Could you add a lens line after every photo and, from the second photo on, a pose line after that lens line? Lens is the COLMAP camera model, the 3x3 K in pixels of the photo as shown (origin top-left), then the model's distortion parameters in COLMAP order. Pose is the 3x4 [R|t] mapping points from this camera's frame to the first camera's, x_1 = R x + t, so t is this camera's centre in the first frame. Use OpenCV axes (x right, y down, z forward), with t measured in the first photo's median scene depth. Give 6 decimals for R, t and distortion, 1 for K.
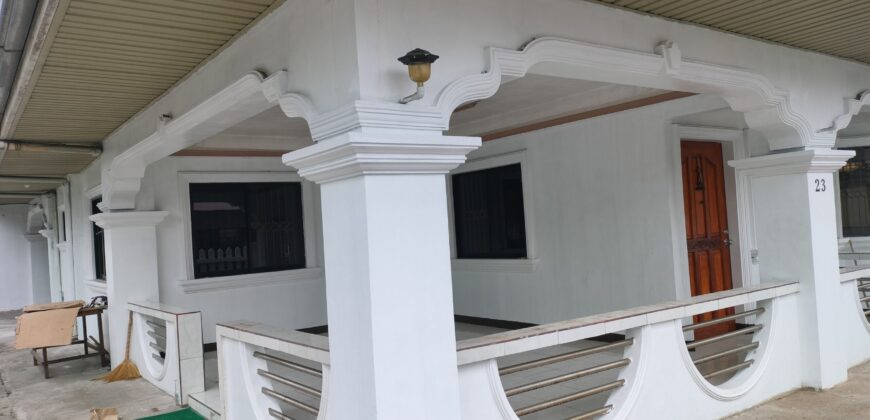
lens RADIAL K [[583.9, 0, 445.1], [0, 583.9, 210.3], [0, 0, 1]] dist [0.034141, -0.002913]
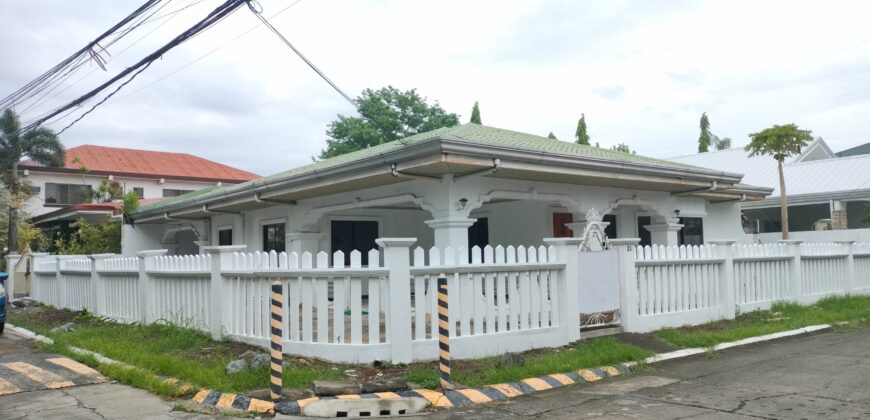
lens RADIAL K [[583.9, 0, 445.1], [0, 583.9, 210.3], [0, 0, 1]] dist [0.034141, -0.002913]
pose [[0.997696, 0.044862, 0.050889, -0.161987], [-0.042017, 0.997565, -0.055667, 0.020960], [-0.053262, 0.053400, 0.997152, -1.326715]]
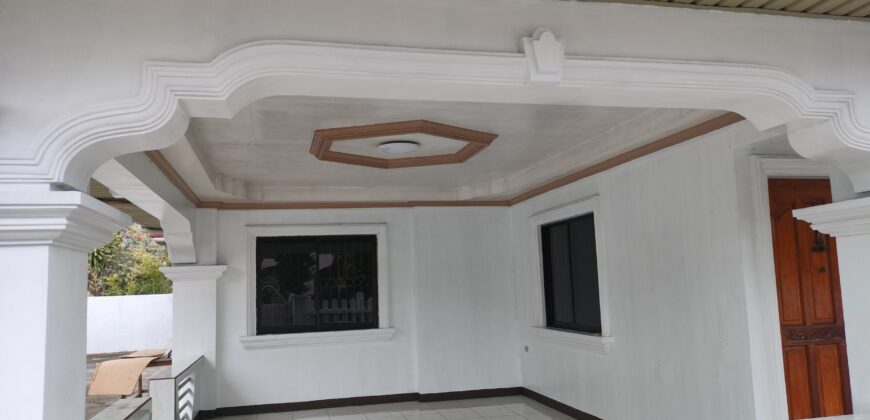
lens RADIAL K [[585.8, 0, 461.1], [0, 585.8, 188.5], [0, 0, 1]] dist [0.049519, -0.058932]
pose [[0.930845, -0.028157, -0.364327, 0.310719], [-0.013817, 0.993602, -0.112094, -0.024998], [0.365152, 0.109376, 0.924500, 0.229282]]
